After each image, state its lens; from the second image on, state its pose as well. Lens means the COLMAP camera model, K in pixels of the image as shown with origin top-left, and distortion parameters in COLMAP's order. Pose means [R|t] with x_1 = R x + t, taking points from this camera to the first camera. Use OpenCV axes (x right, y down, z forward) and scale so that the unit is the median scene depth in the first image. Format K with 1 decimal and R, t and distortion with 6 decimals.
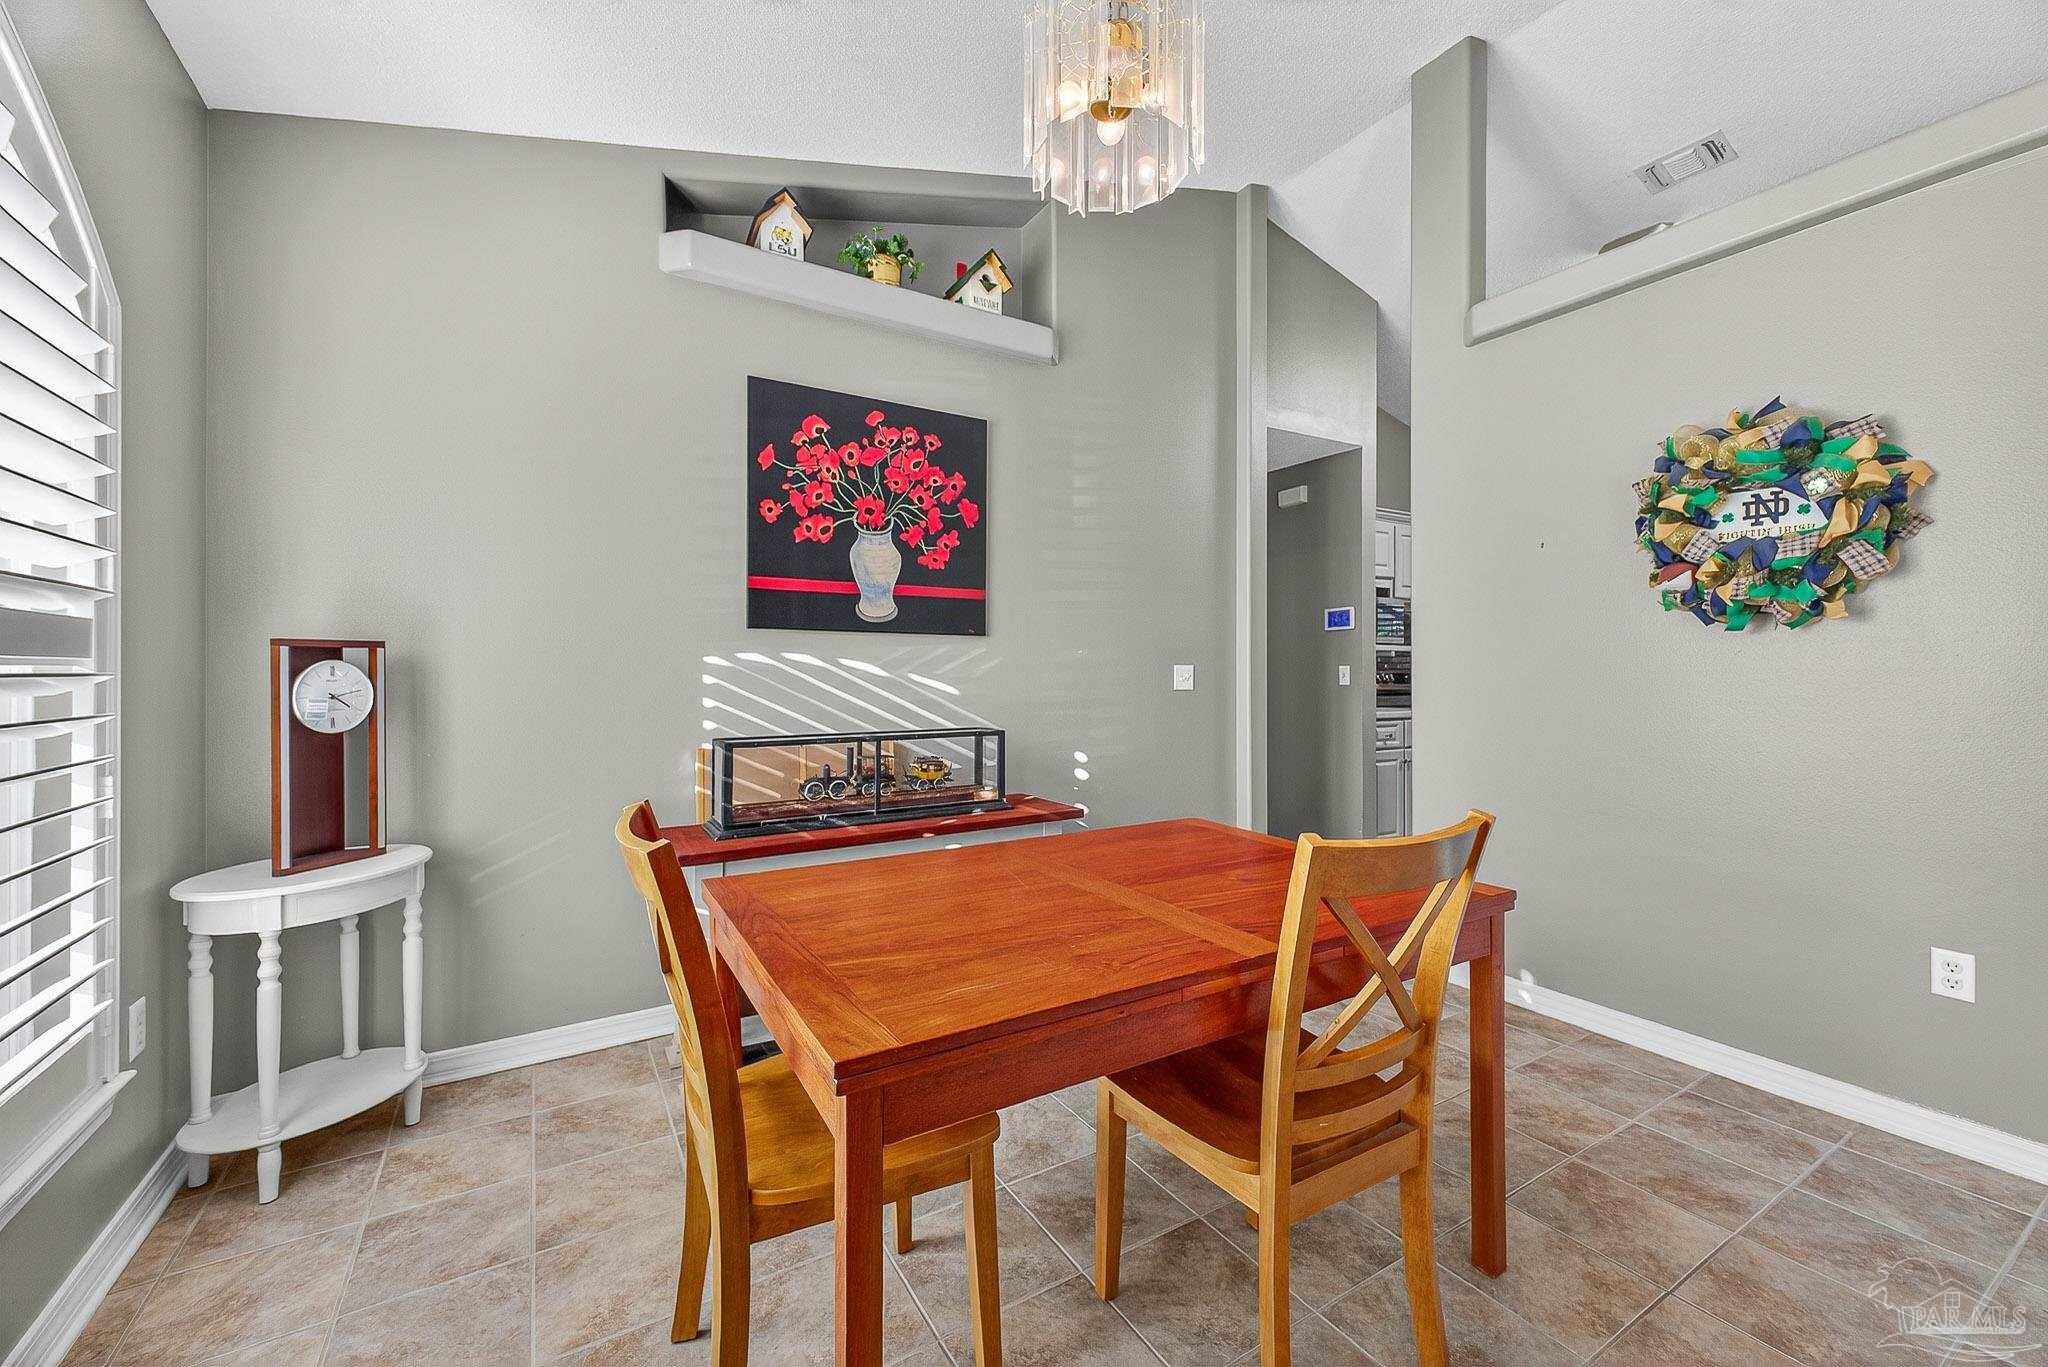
lens RADIAL K [[805.1, 0, 1027.8], [0, 805.1, 673.5], [0, 0, 1]] dist [0.000266, -0.000278]
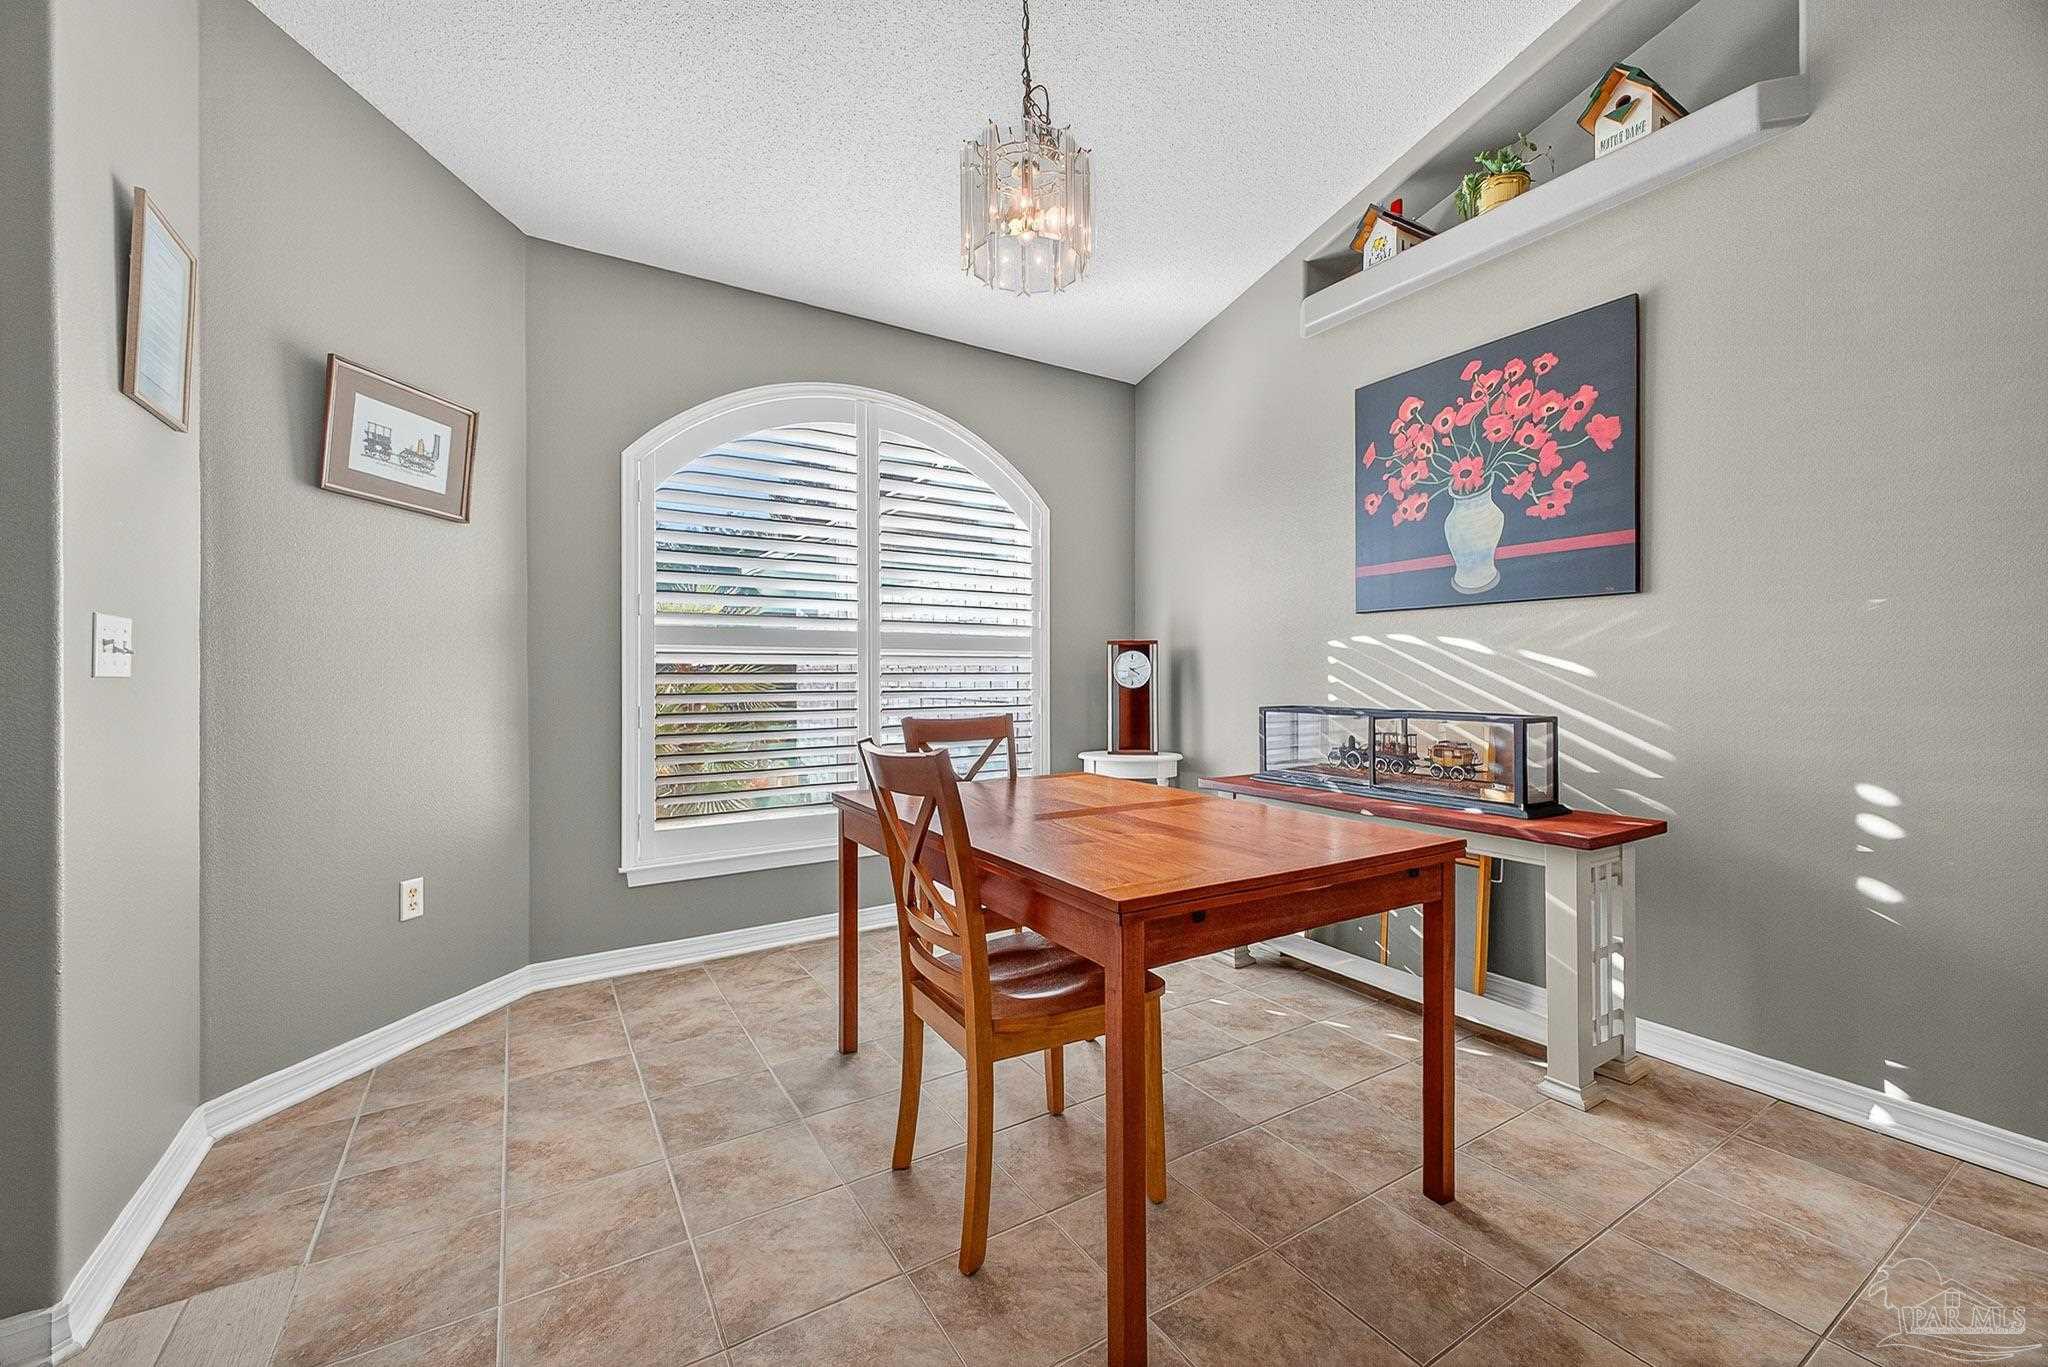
lens RADIAL K [[805.1, 0, 1027.8], [0, 805.1, 673.5], [0, 0, 1]] dist [0.000266, -0.000278]
pose [[-0.001821, -0.010303, -0.999945, 0.722422], [-0.010779, 0.999889, -0.010283, 0.040601], [0.999940, 0.010760, -0.001932, 0.509640]]
